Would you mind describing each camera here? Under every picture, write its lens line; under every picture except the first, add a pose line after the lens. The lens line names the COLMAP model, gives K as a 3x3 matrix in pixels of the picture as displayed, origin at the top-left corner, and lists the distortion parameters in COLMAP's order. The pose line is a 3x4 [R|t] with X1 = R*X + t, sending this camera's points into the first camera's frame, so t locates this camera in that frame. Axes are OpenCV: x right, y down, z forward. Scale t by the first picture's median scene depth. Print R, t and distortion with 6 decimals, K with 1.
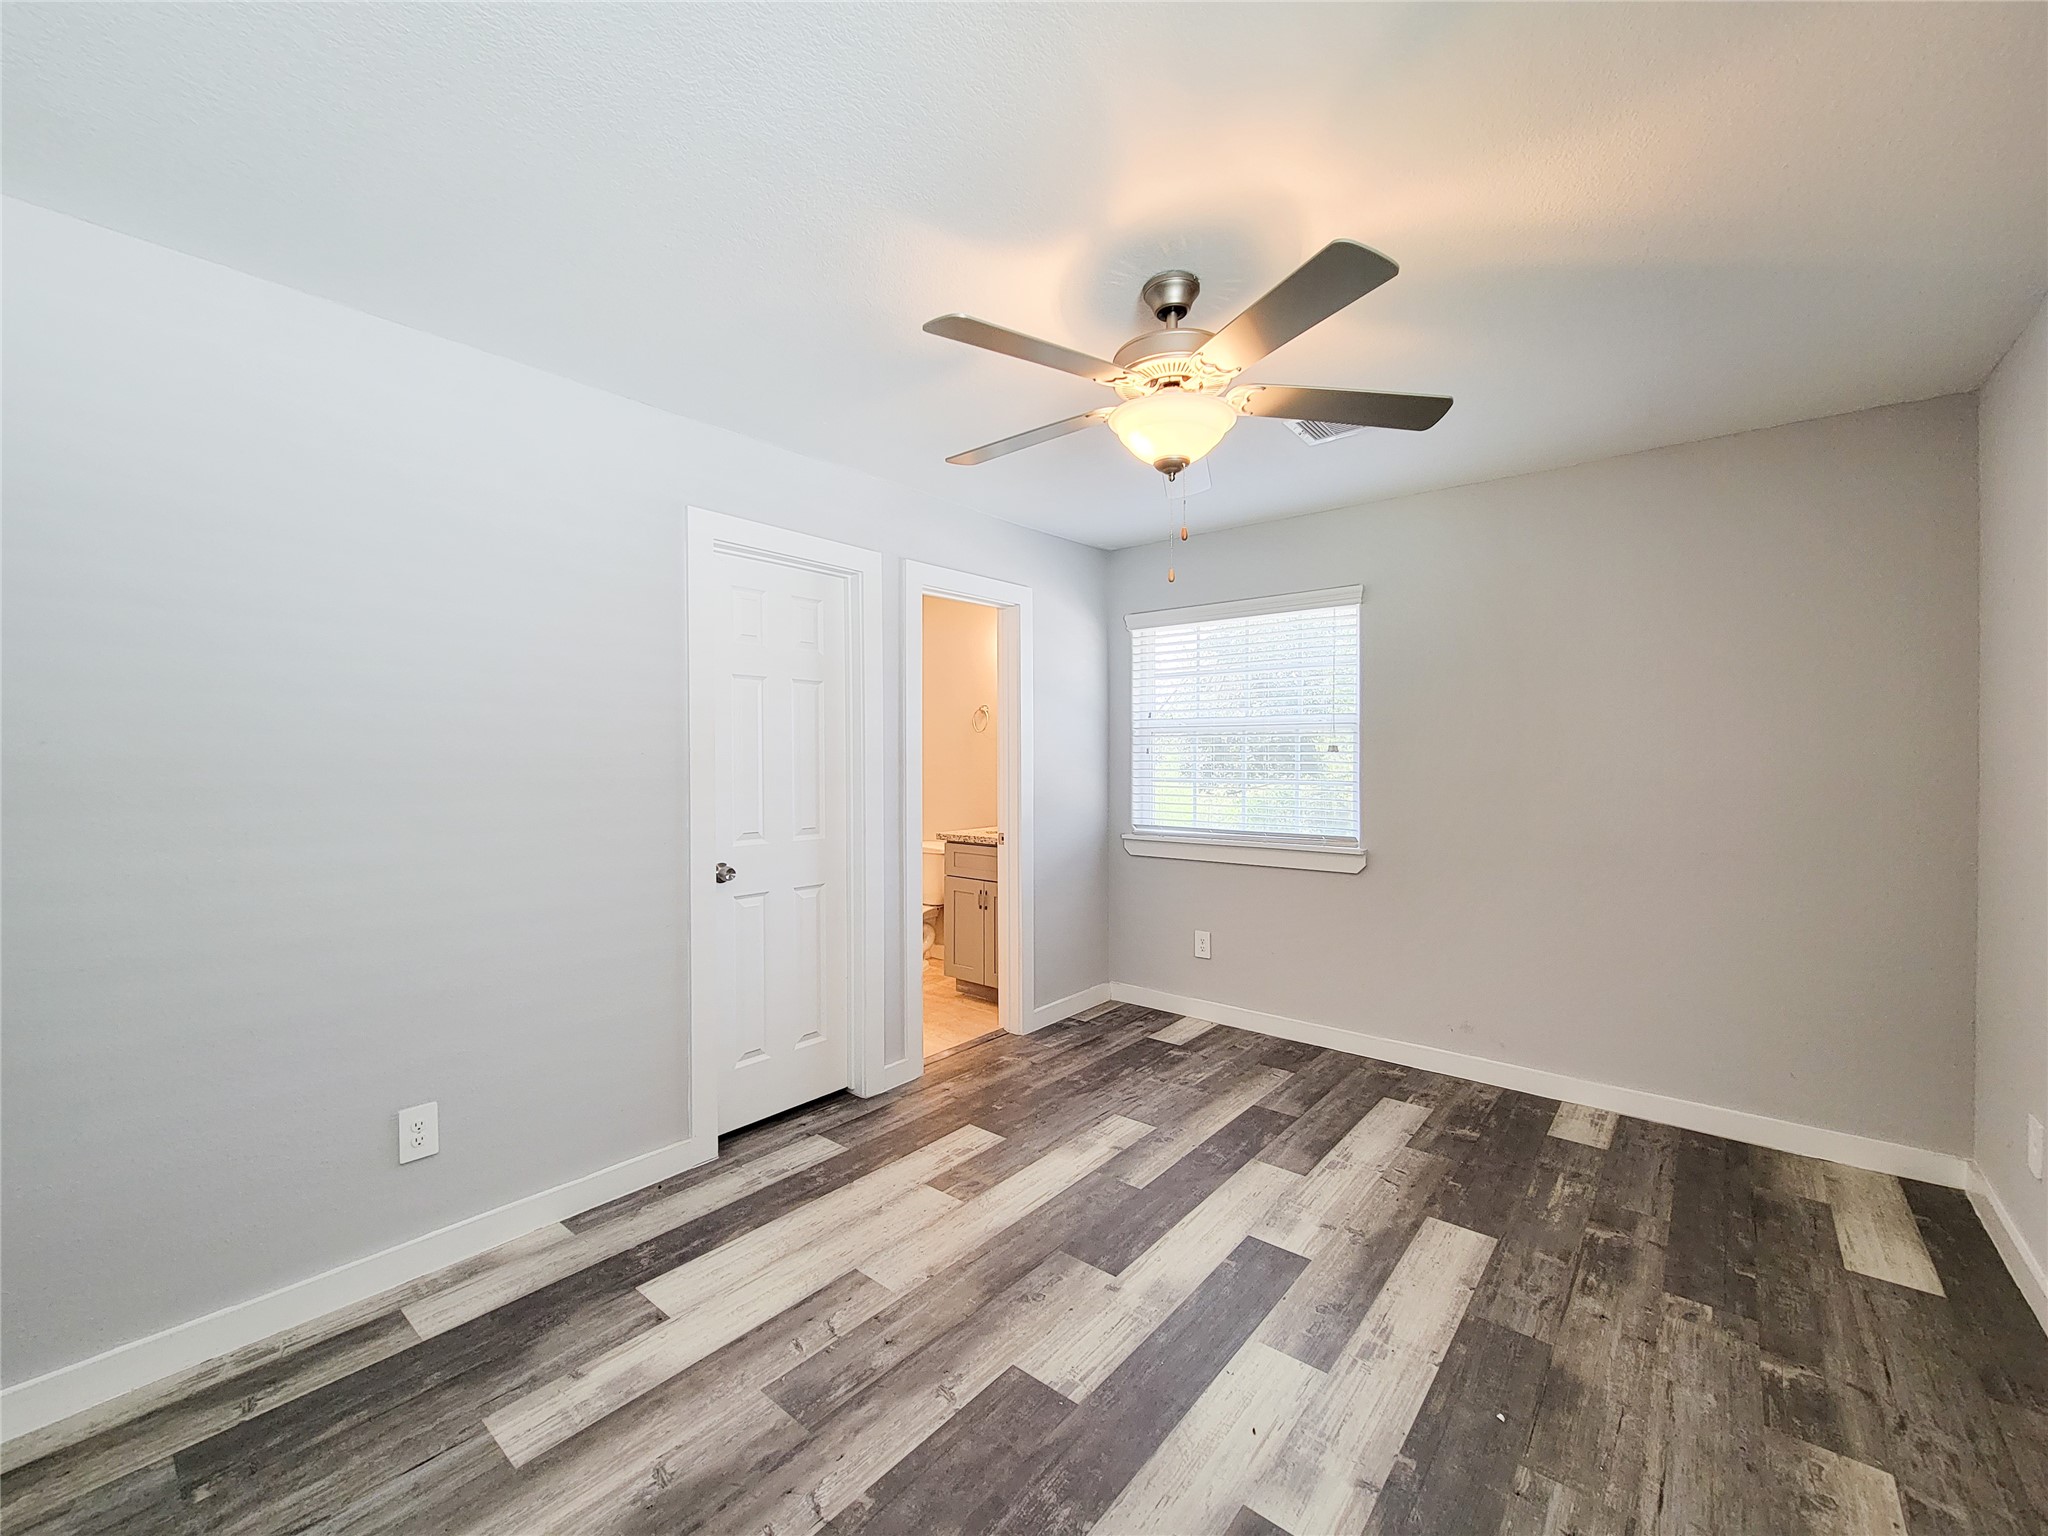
lens RADIAL K [[847.1, 0, 1036.1], [0, 847.1, 759.8], [0, 0, 1]] dist [0.007440, -0.004179]
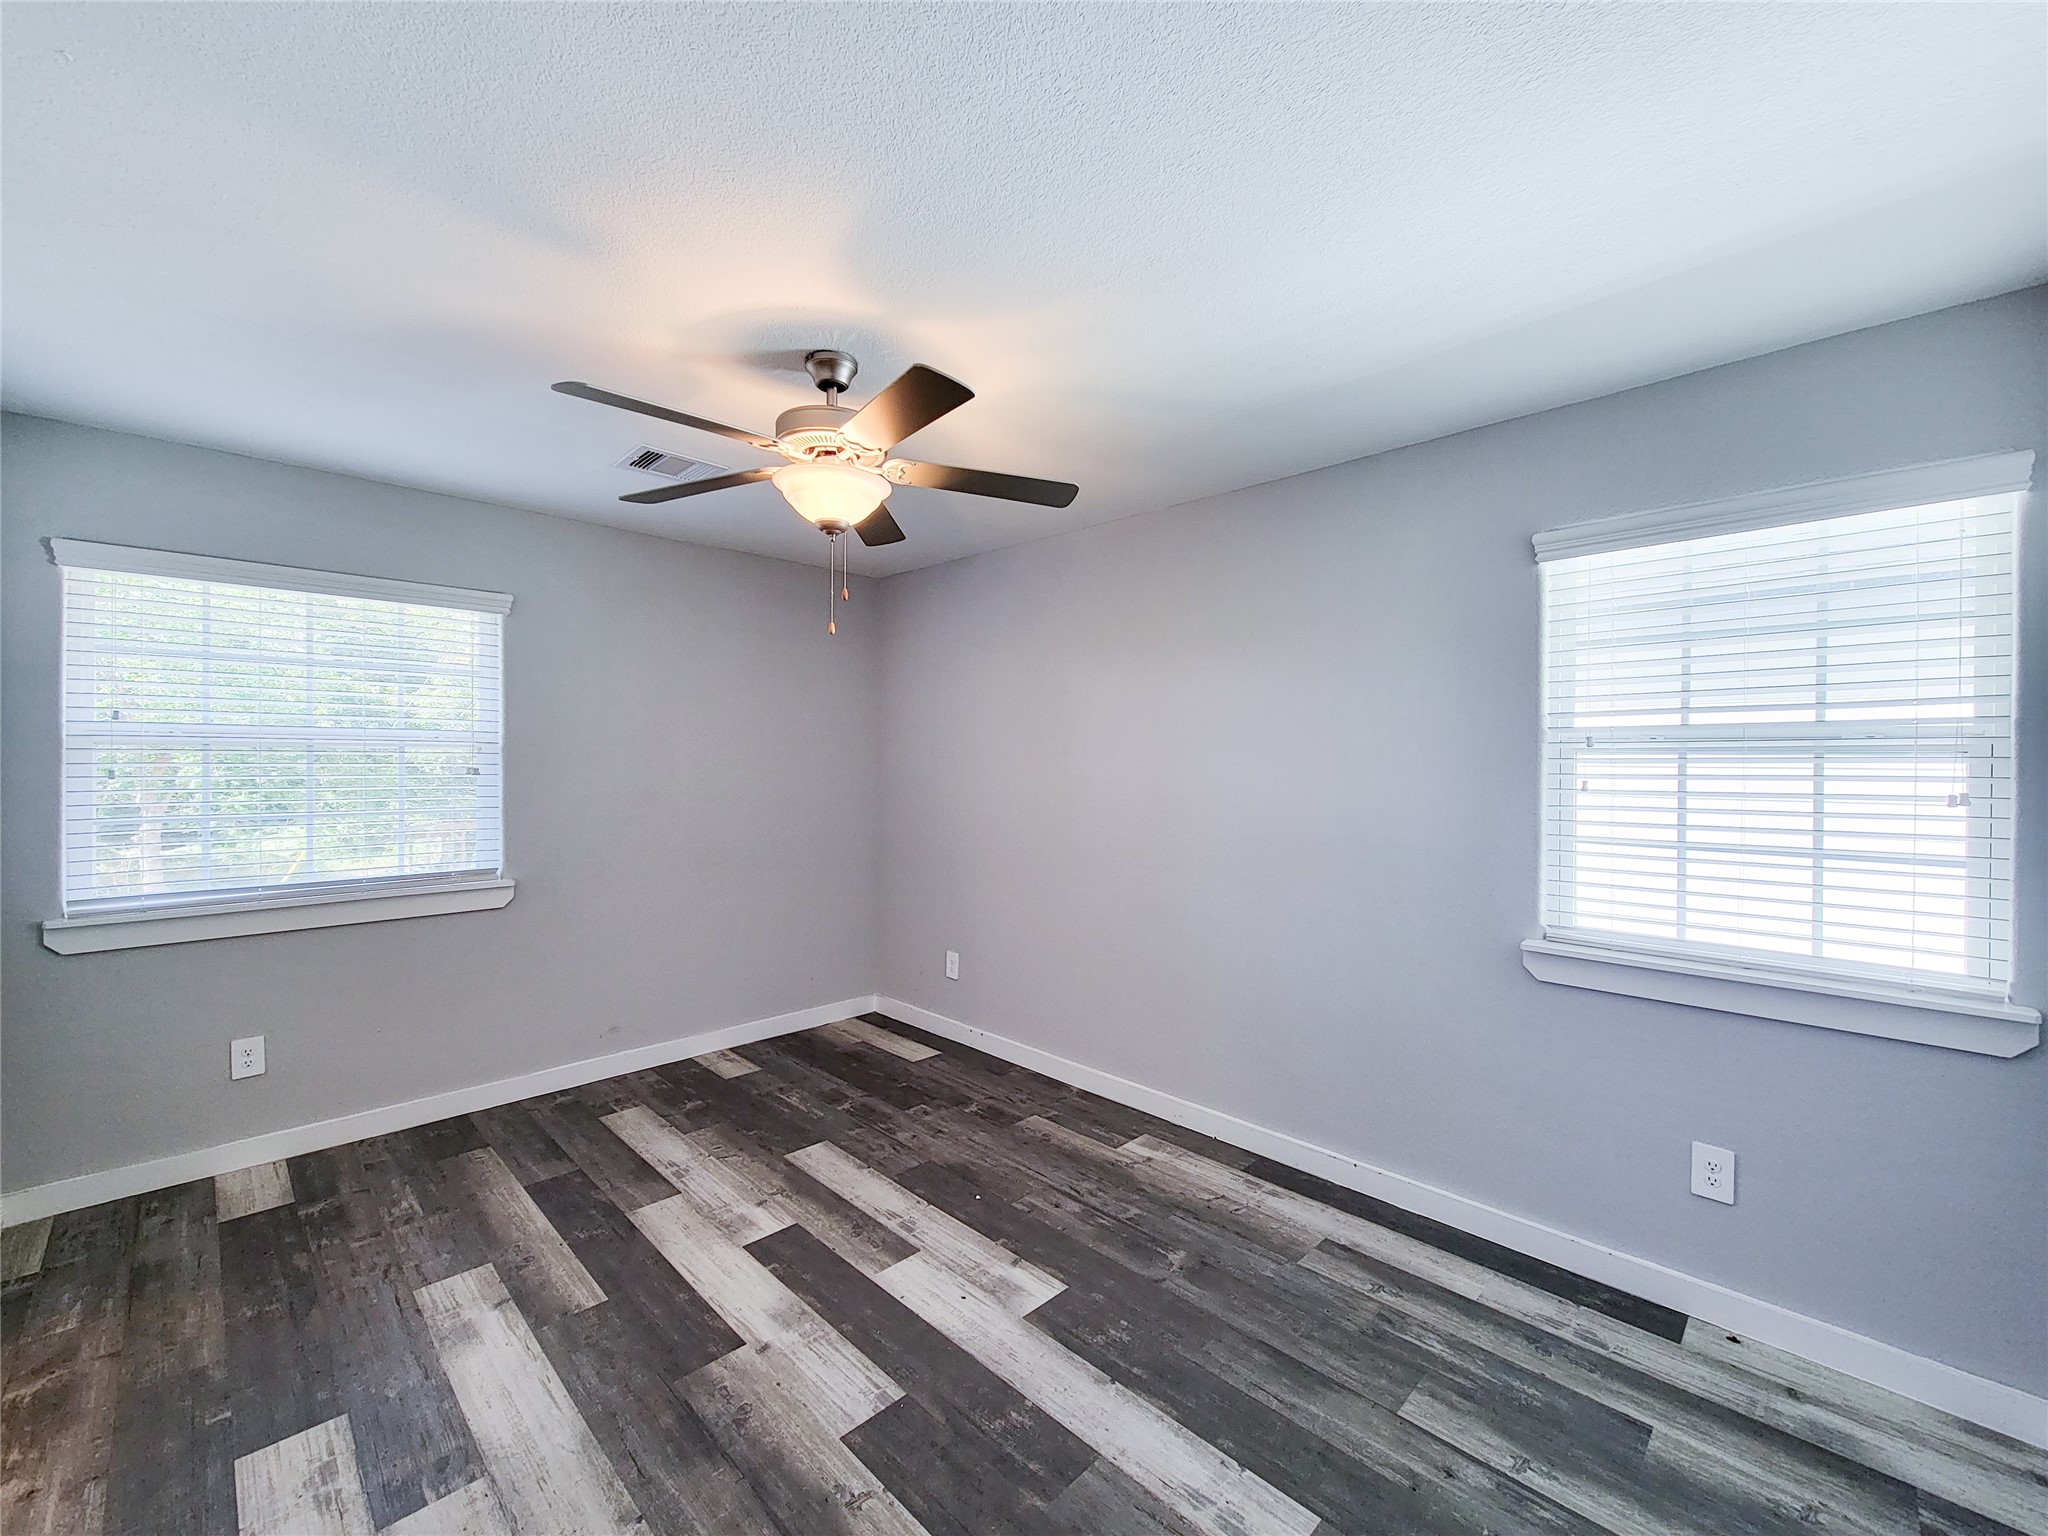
lens RADIAL K [[847.1, 0, 1021.3], [0, 847.1, 757.4], [0, 0, 1]] dist [0.007440, -0.004179]
pose [[0.088296, 0.002435, 0.996091, -0.630960], [-0.001609, 0.999996, -0.002302, -0.034391], [-0.996093, -0.001399, 0.088299, 0.466631]]
